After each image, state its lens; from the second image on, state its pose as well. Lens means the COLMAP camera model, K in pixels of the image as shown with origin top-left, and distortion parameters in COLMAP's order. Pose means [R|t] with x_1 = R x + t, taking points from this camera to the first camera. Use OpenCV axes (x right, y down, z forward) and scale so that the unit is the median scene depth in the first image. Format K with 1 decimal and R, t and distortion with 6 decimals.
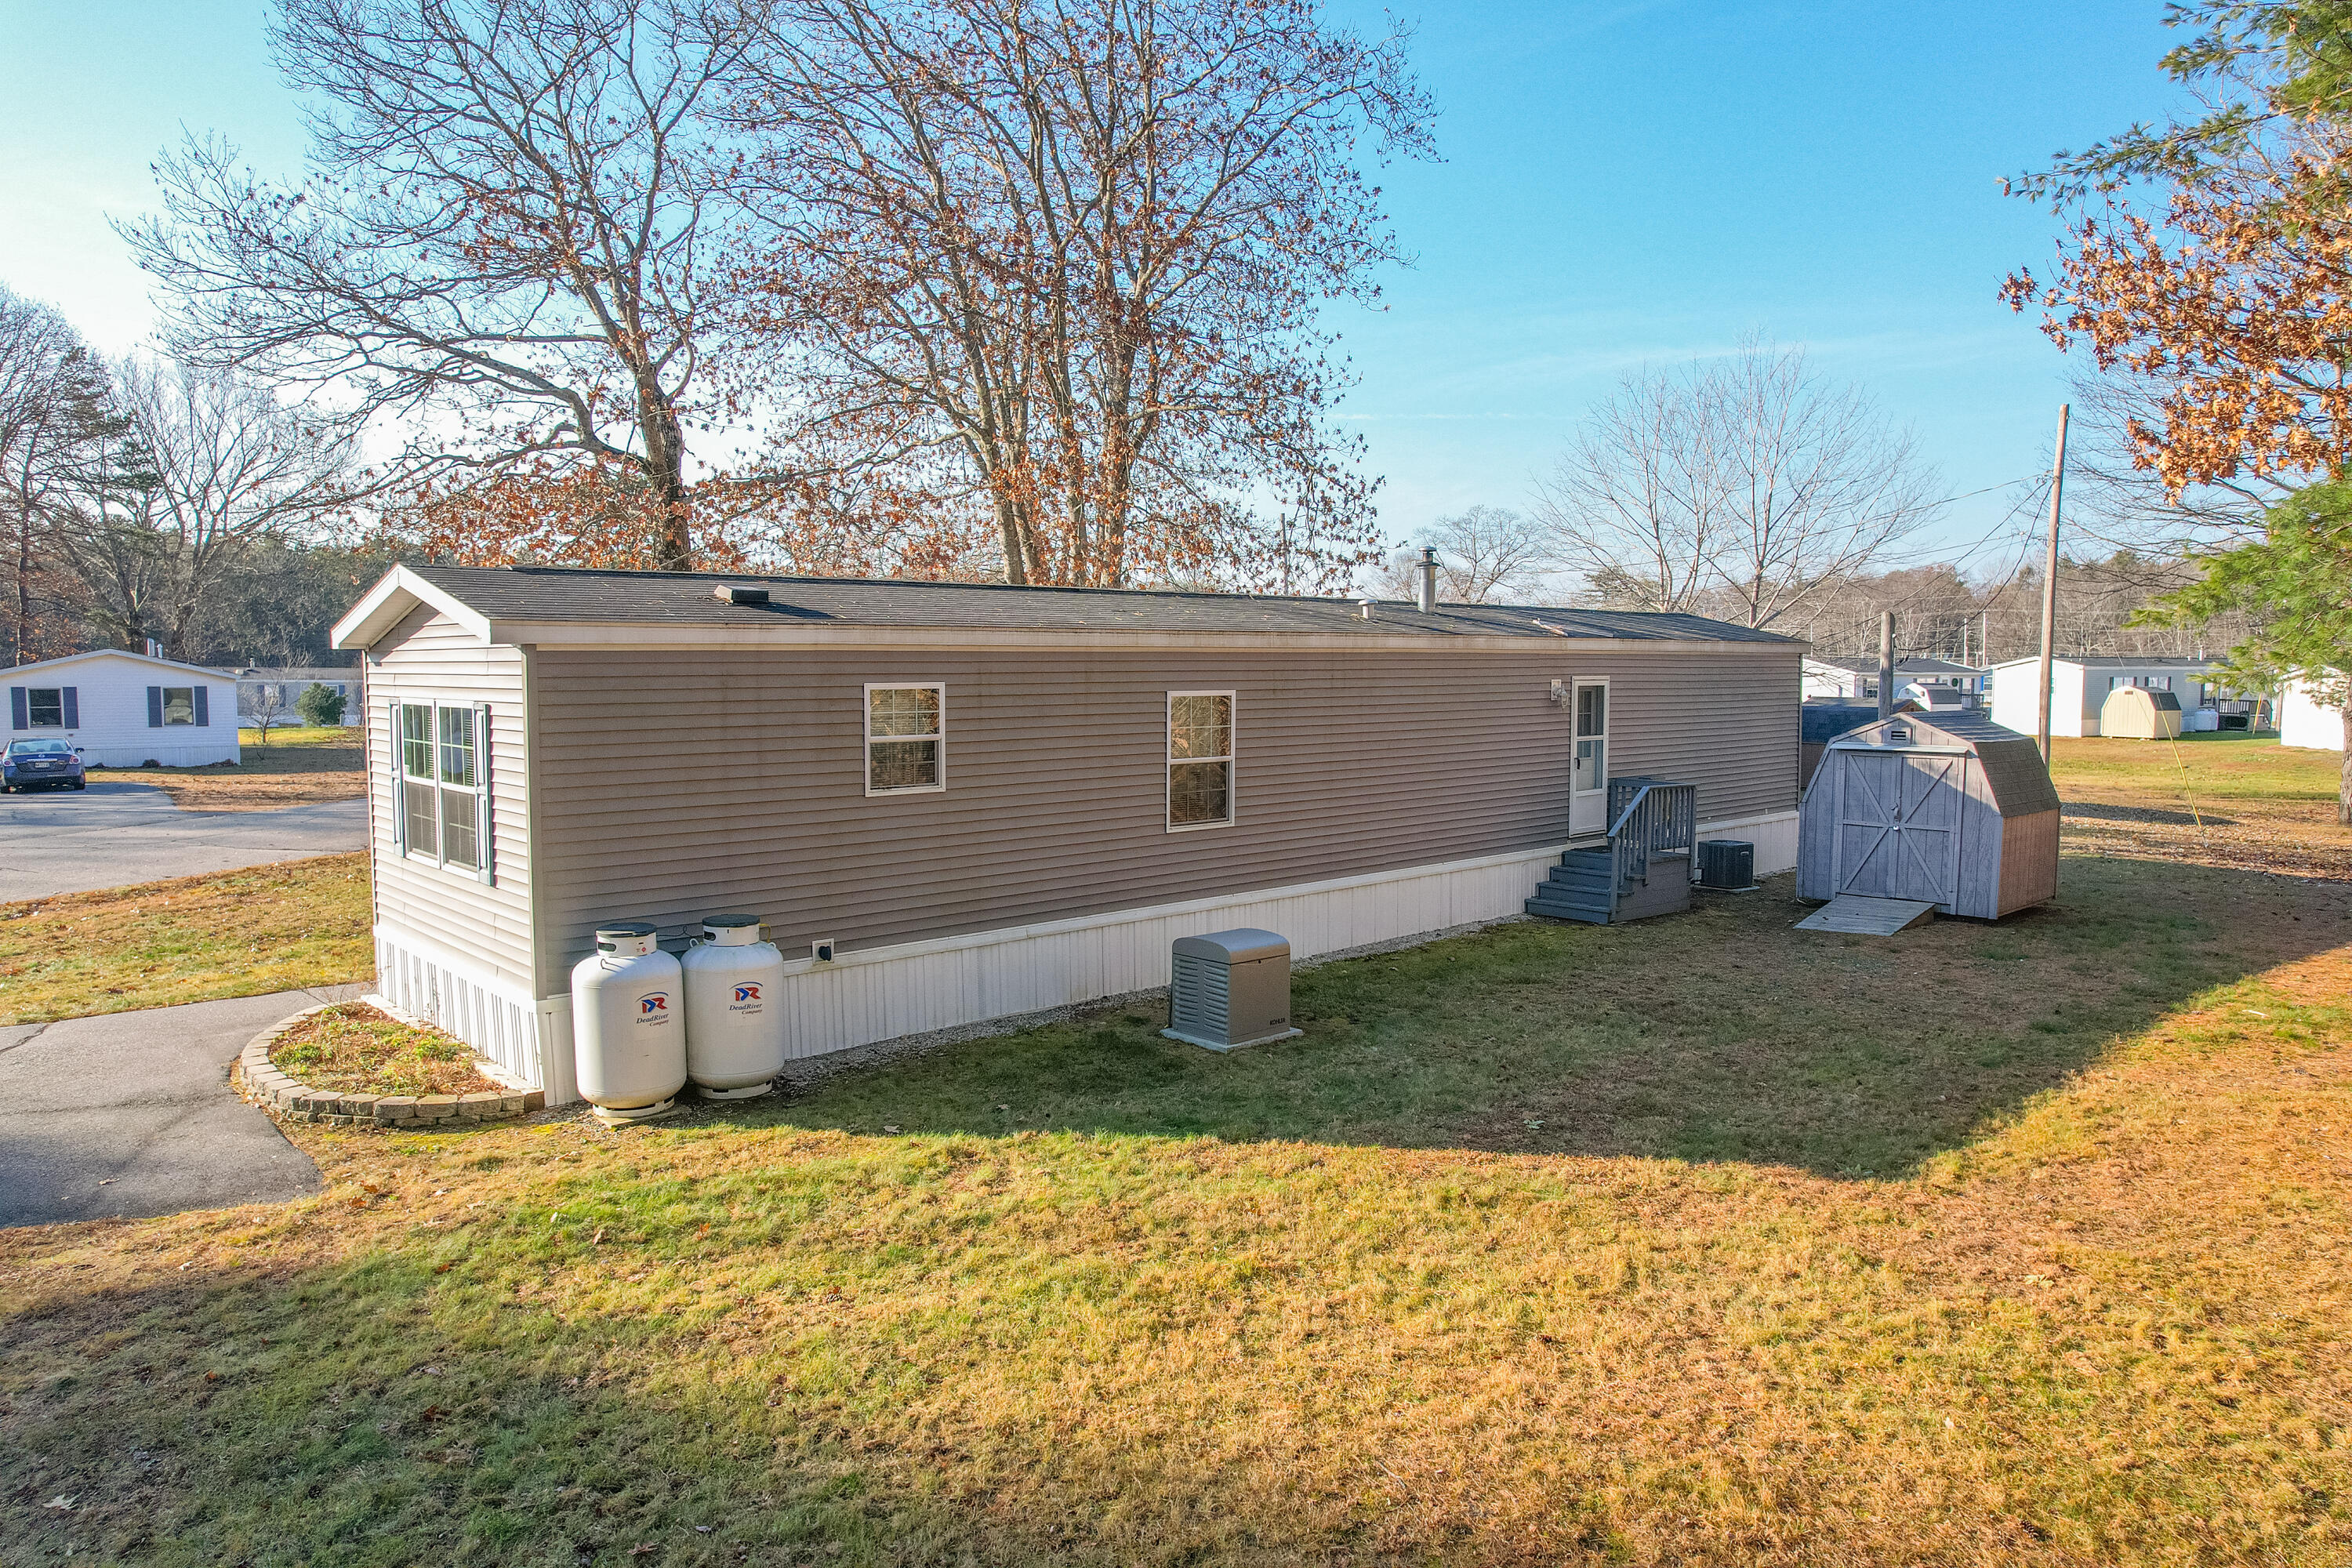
lens RADIAL K [[1489.0, 0, 1157.0], [0, 1489.0, 781.0], [0, 0, 1]] dist [-0.078713, 0.075836]
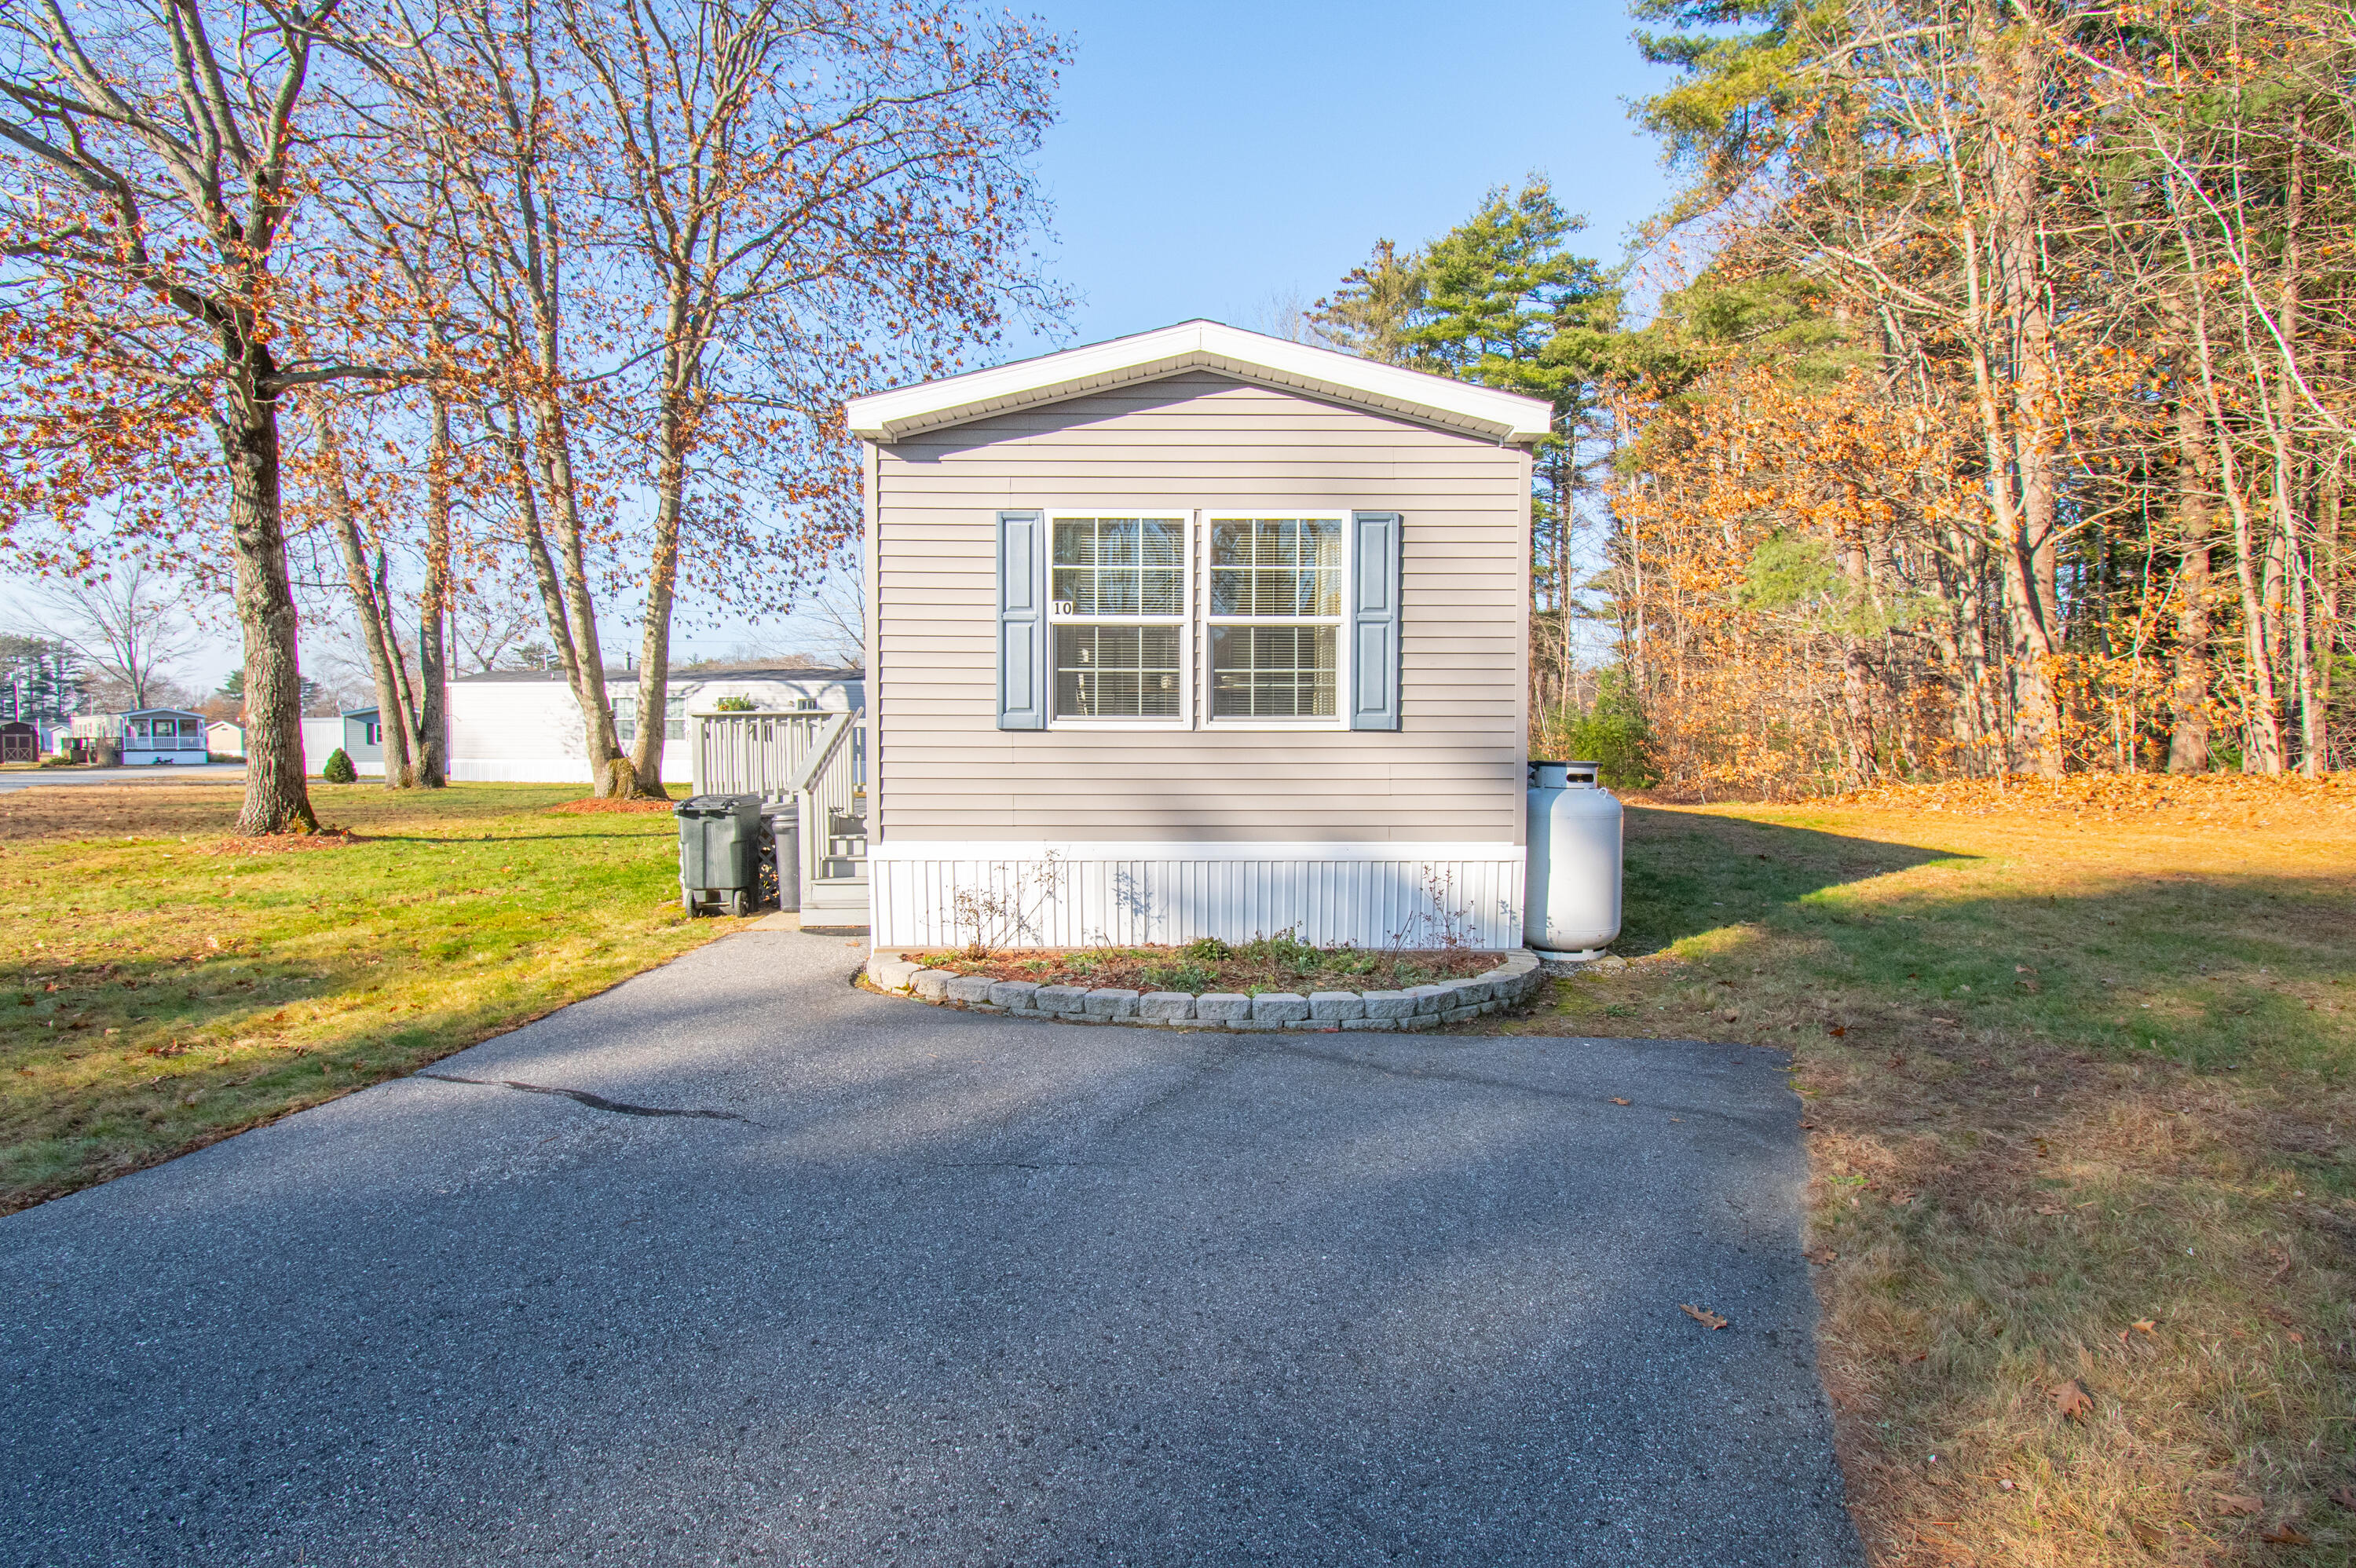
lens RADIAL K [[1170.3, 0, 1173.9], [0, 1170.3, 776.5], [0, 0, 1]] dist [0.000539, 0.000442]
pose [[0.669652, -0.021769, 0.742356, -0.593815], [0.058641, 0.997999, -0.023633, 0.061277], [-0.740356, 0.059359, 0.669589, 0.372820]]
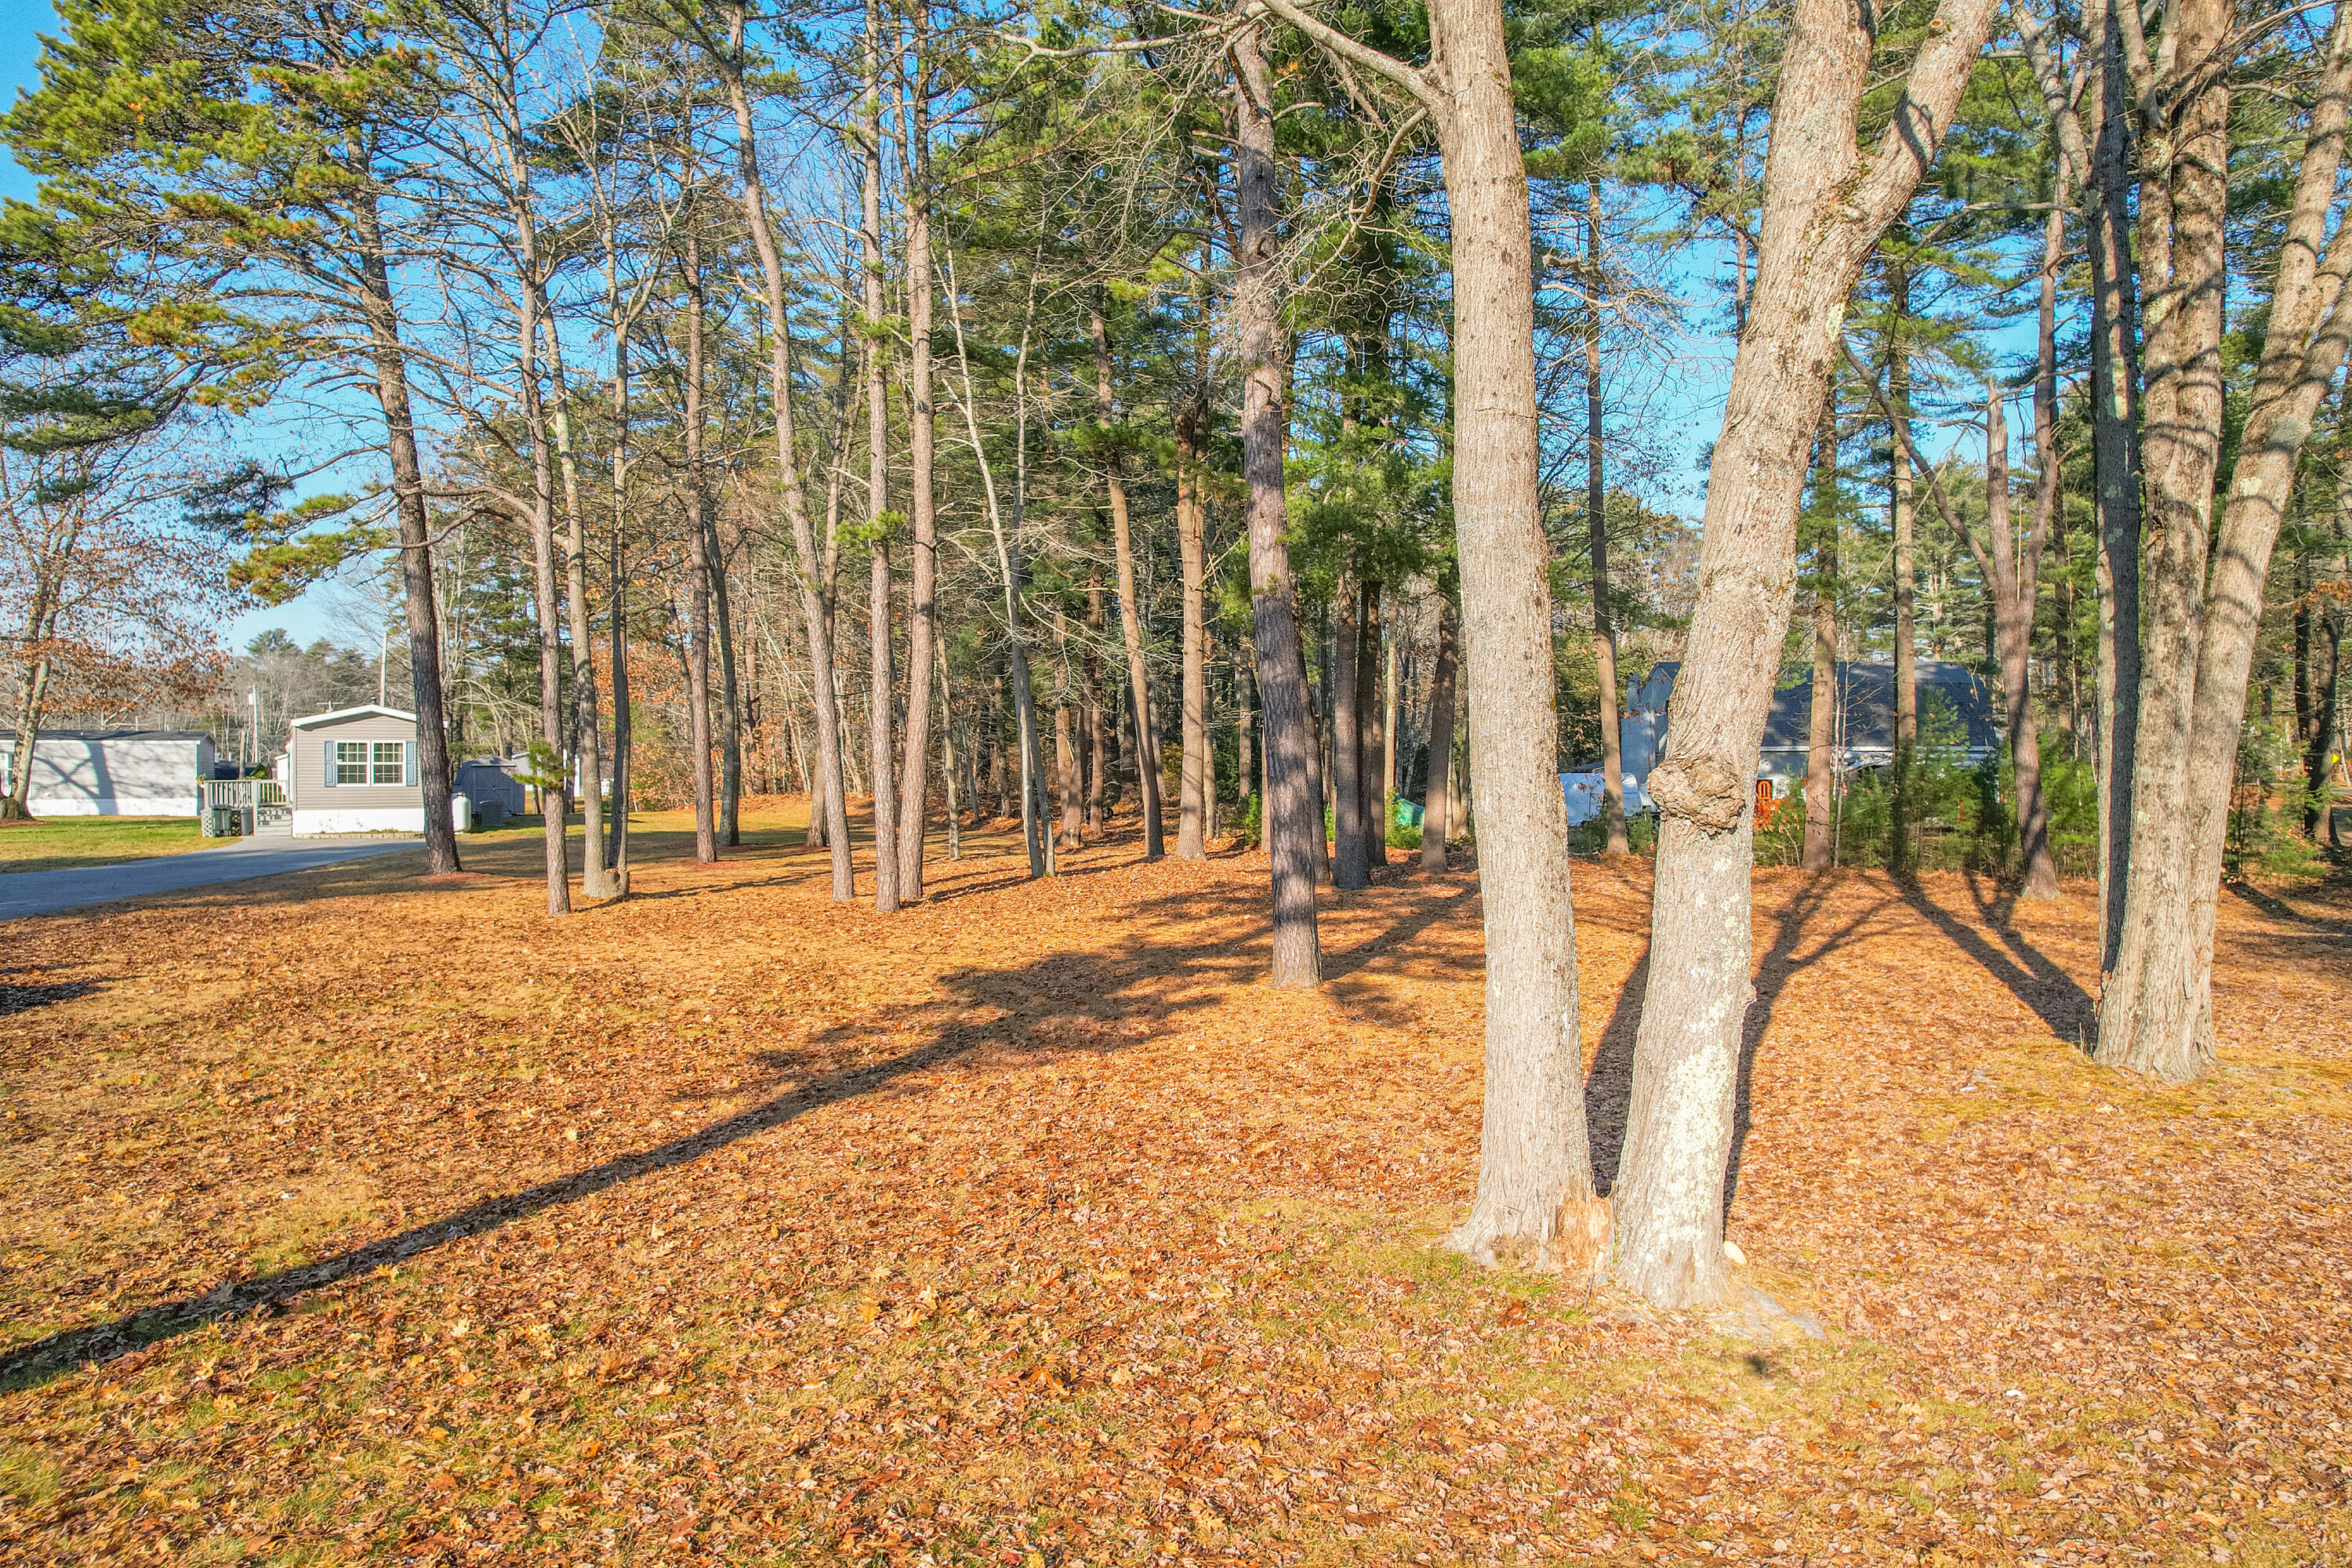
lens RADIAL K [[1489.0, 0, 1157.0], [0, 1489.0, 781.0], [0, 0, 1]] dist [-0.078713, 0.075836]
pose [[0.197799, -0.013593, 0.980148, -2.320845], [0.085817, 0.996305, -0.003501, 0.143570], [-0.976479, 0.084806, 0.198235, -1.044644]]
